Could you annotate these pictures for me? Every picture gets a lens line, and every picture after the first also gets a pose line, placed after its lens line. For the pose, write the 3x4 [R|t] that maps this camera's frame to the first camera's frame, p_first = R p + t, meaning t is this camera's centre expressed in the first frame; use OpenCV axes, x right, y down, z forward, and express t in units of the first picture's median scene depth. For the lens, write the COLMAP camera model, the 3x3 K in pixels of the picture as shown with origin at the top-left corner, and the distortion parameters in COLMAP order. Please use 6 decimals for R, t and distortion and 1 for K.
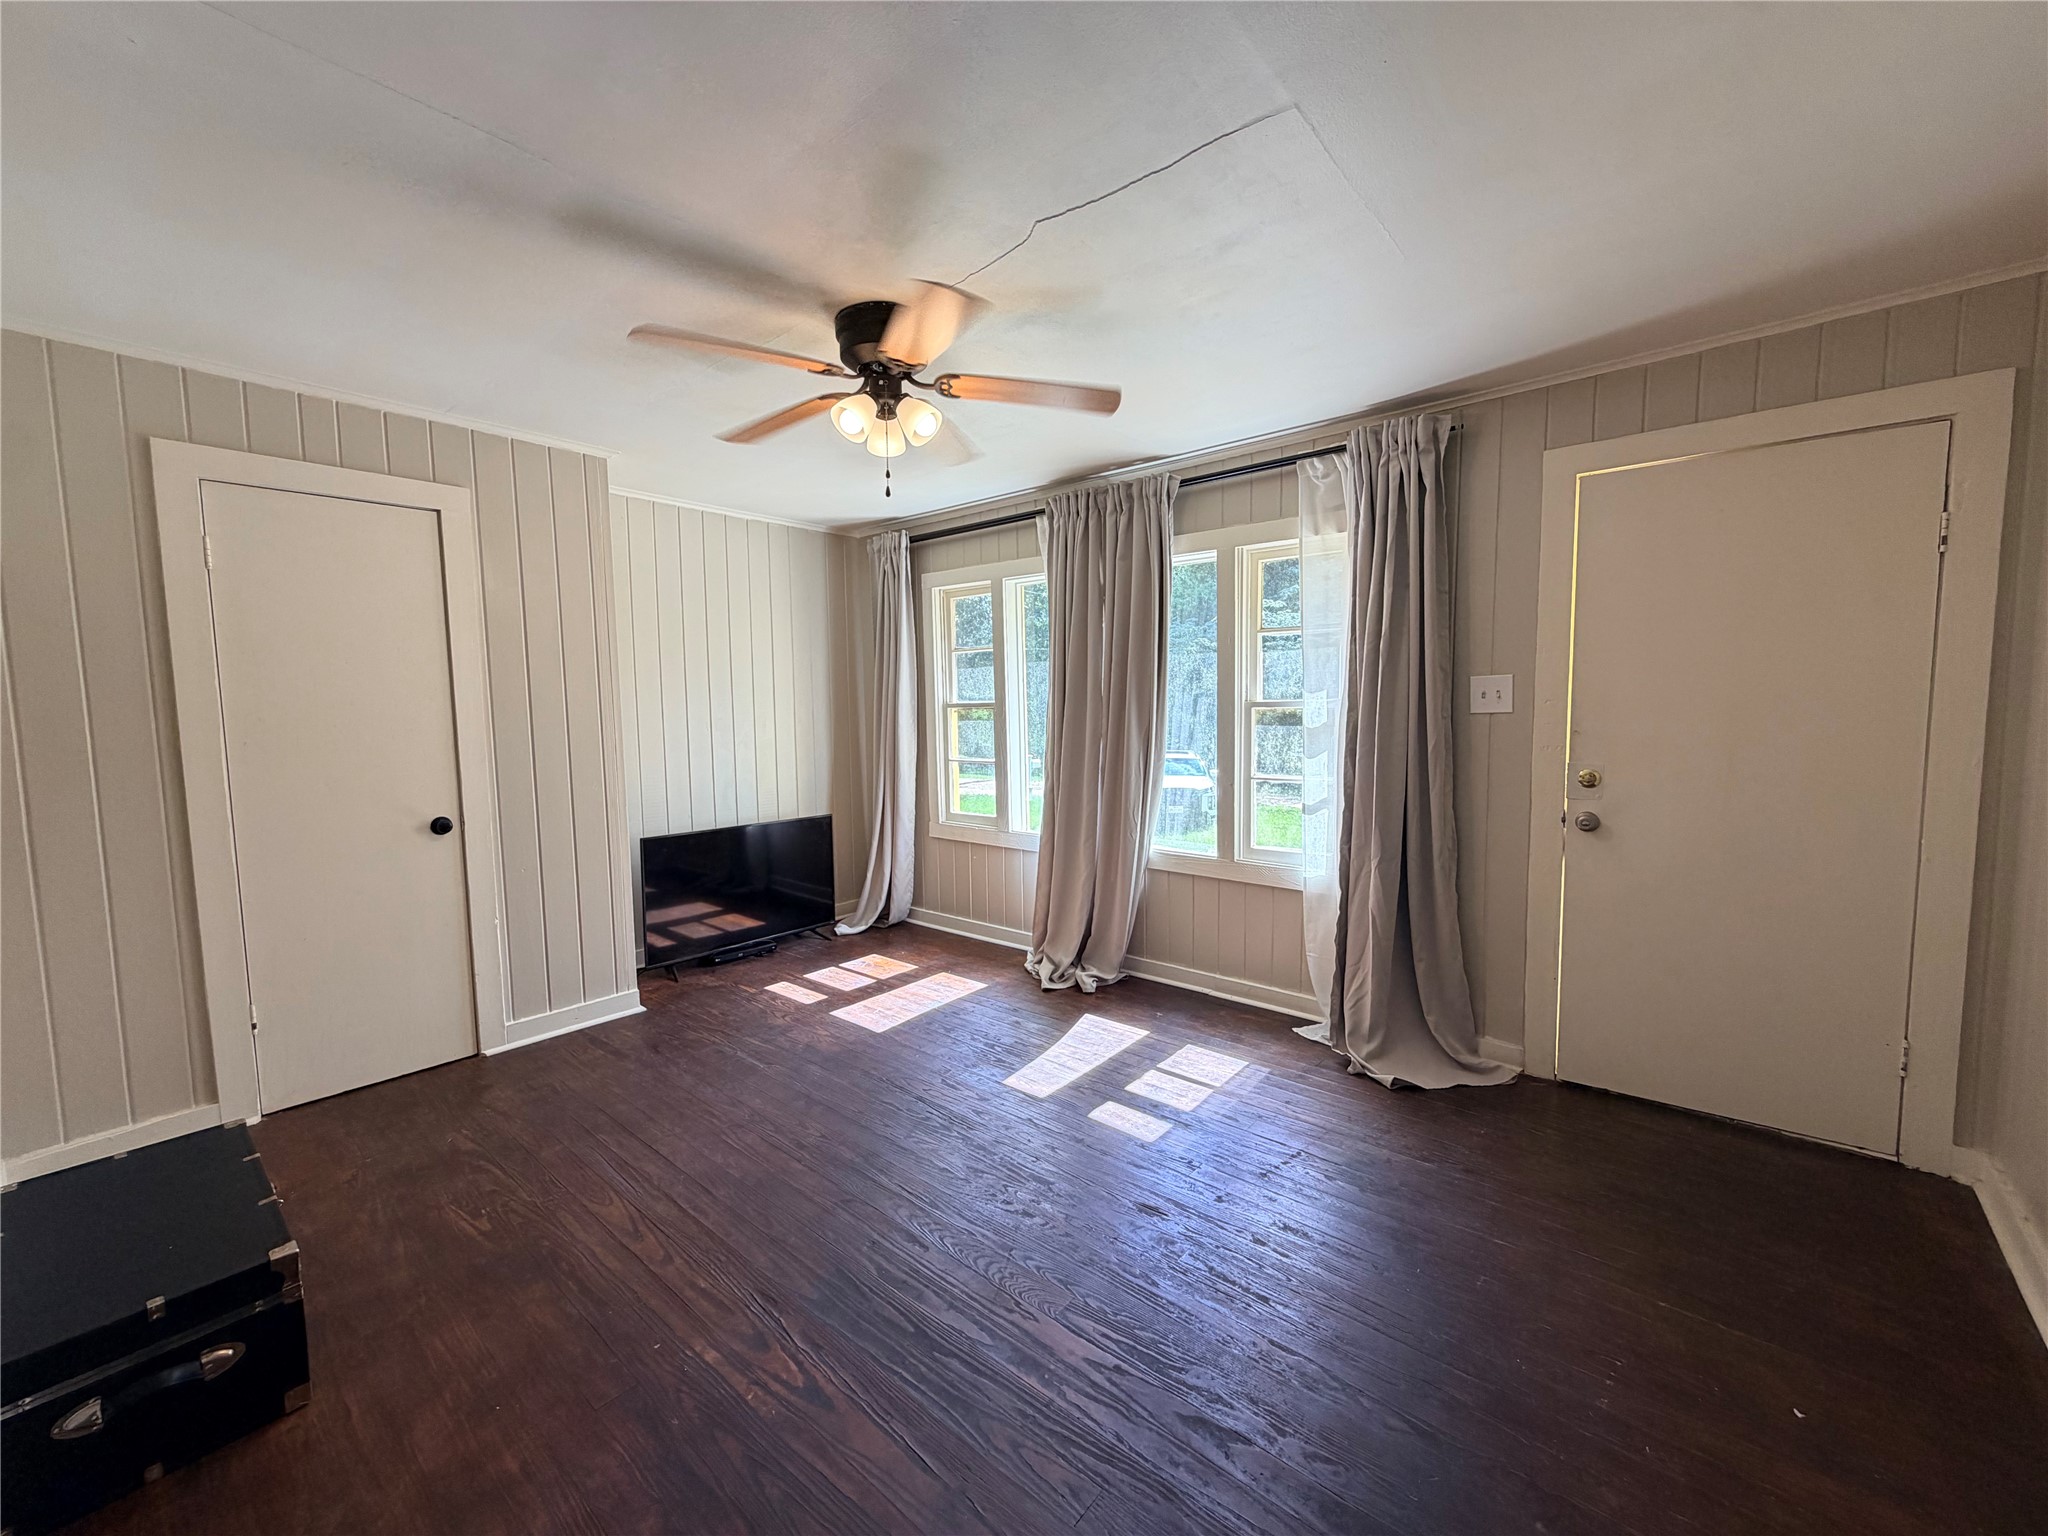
lens RADIAL K [[814.5, 0, 1021.6], [0, 814.5, 768.9], [0, 0, 1]] dist [-0.000420, 0.000381]
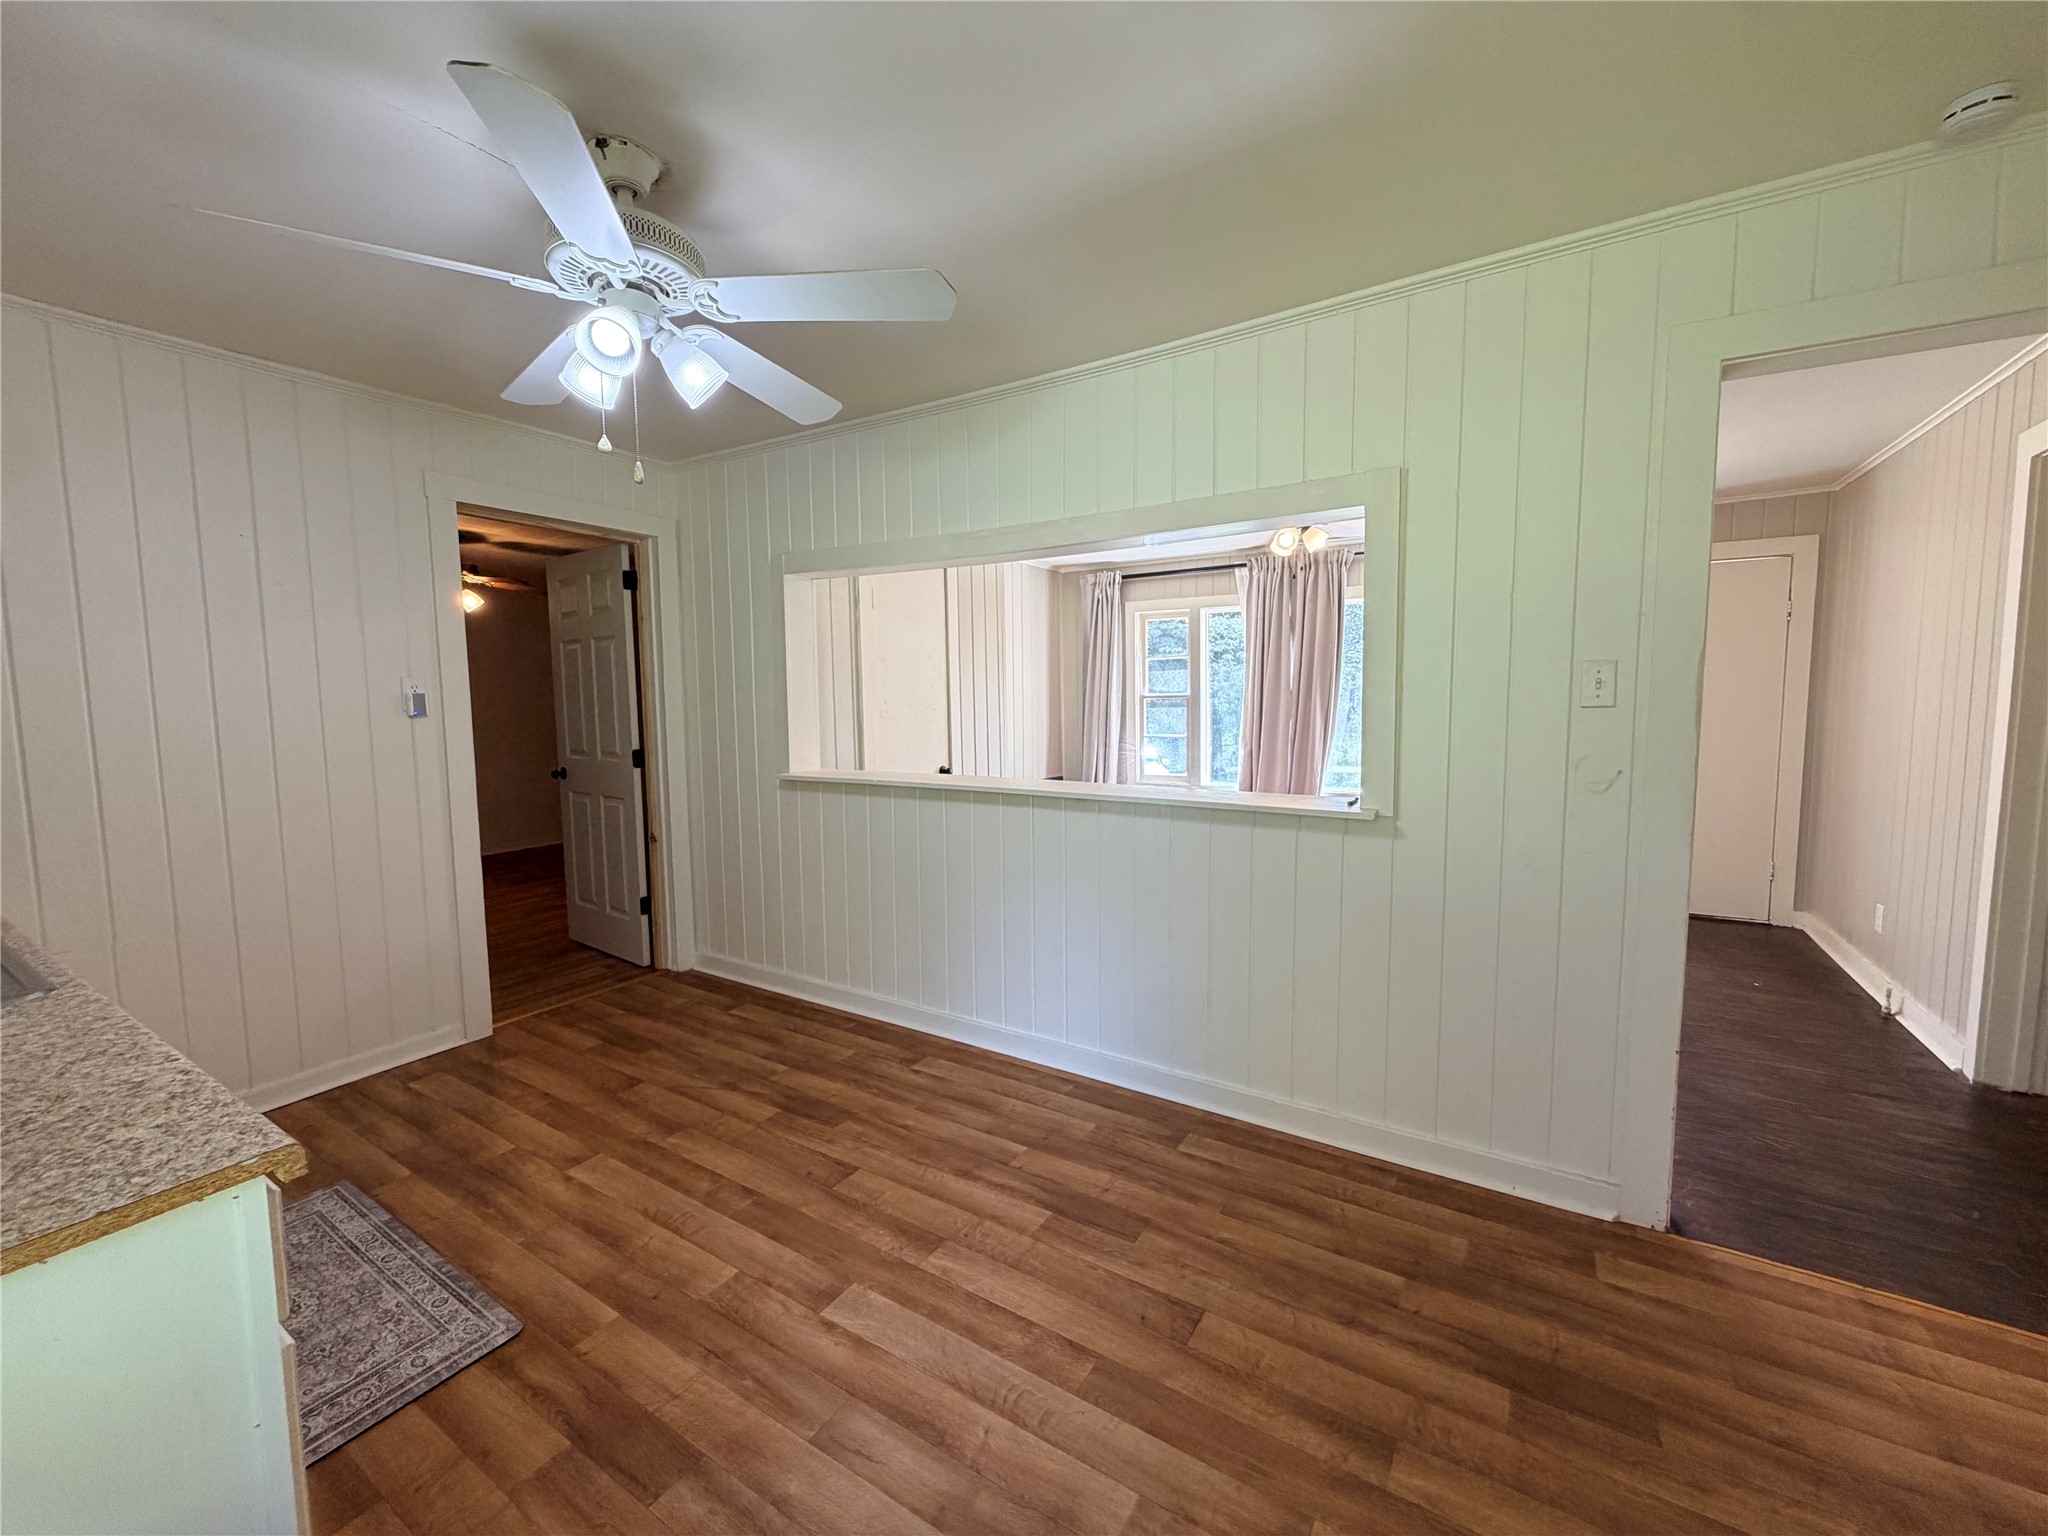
lens RADIAL K [[816.1, 0, 1022.4], [0, 816.1, 769.8], [0, 0, 1]] dist [0.001544, 0.000293]
pose [[0.989523, -0.010469, 0.143992, -0.715864], [0.009708, 0.999935, 0.005986, 0.051980], [-0.144046, -0.004525, 0.989561, -0.503578]]
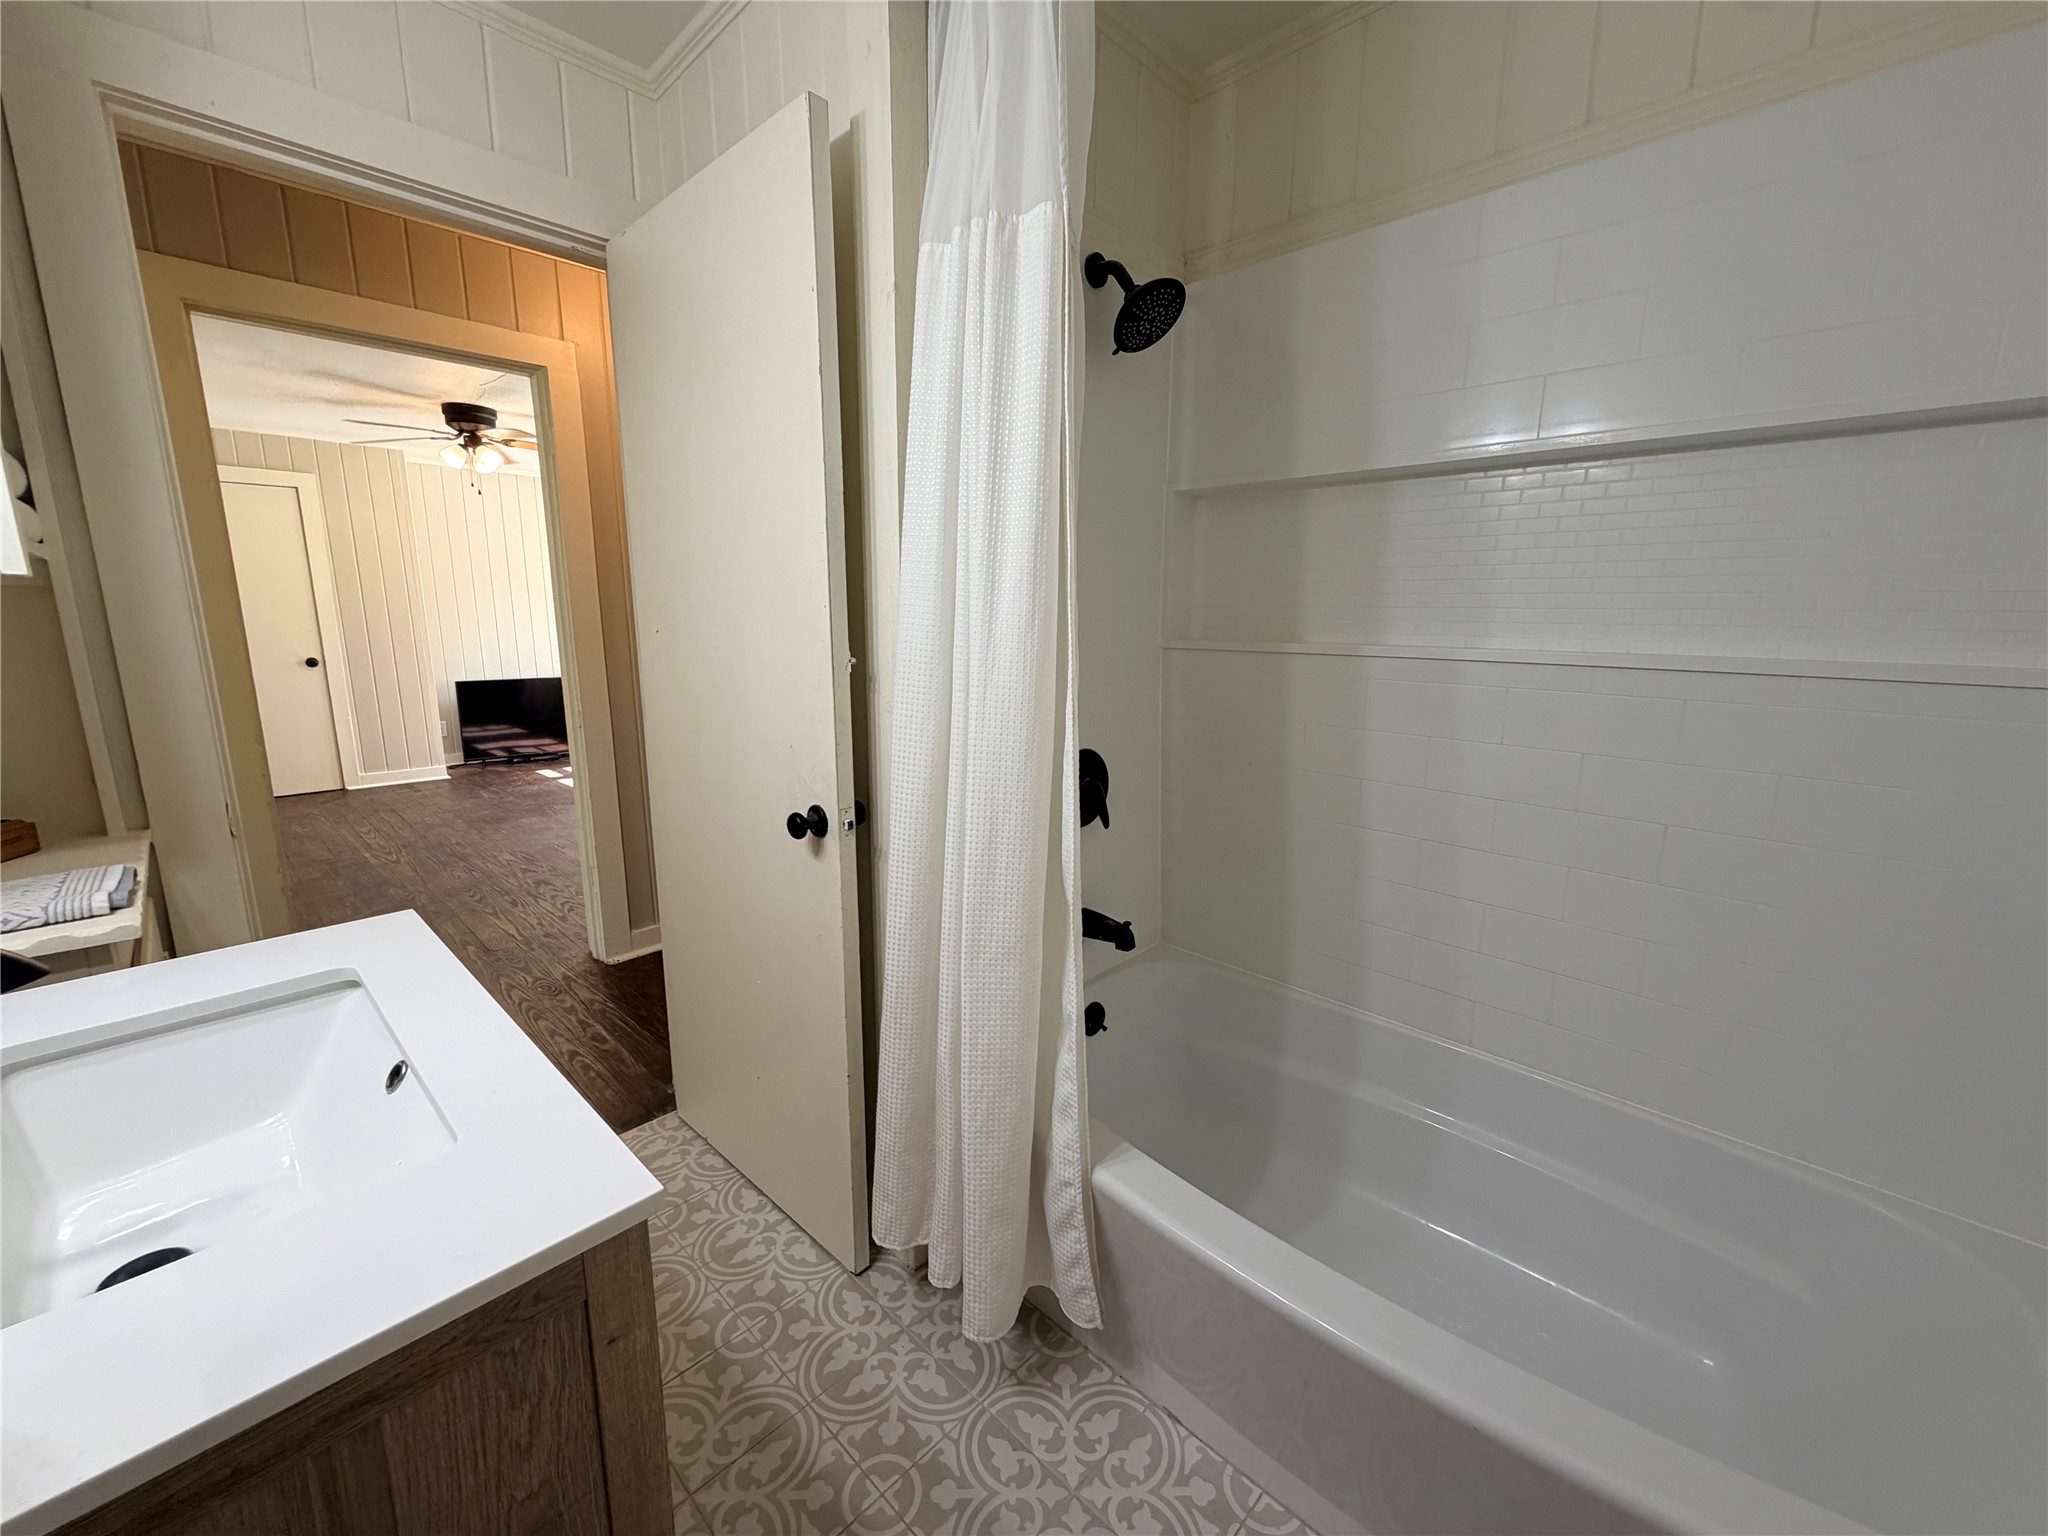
lens RADIAL K [[817.8, 0, 1019.6], [0, 817.8, 763.6], [0, 0, 1]] dist [0.000858, -0.000055]
pose [[0.998162, 0.025223, -0.055095, 0.906029], [-0.019476, 0.994547, 0.102454, 0.069350], [0.057379, -0.101193, 0.993211, -0.704637]]
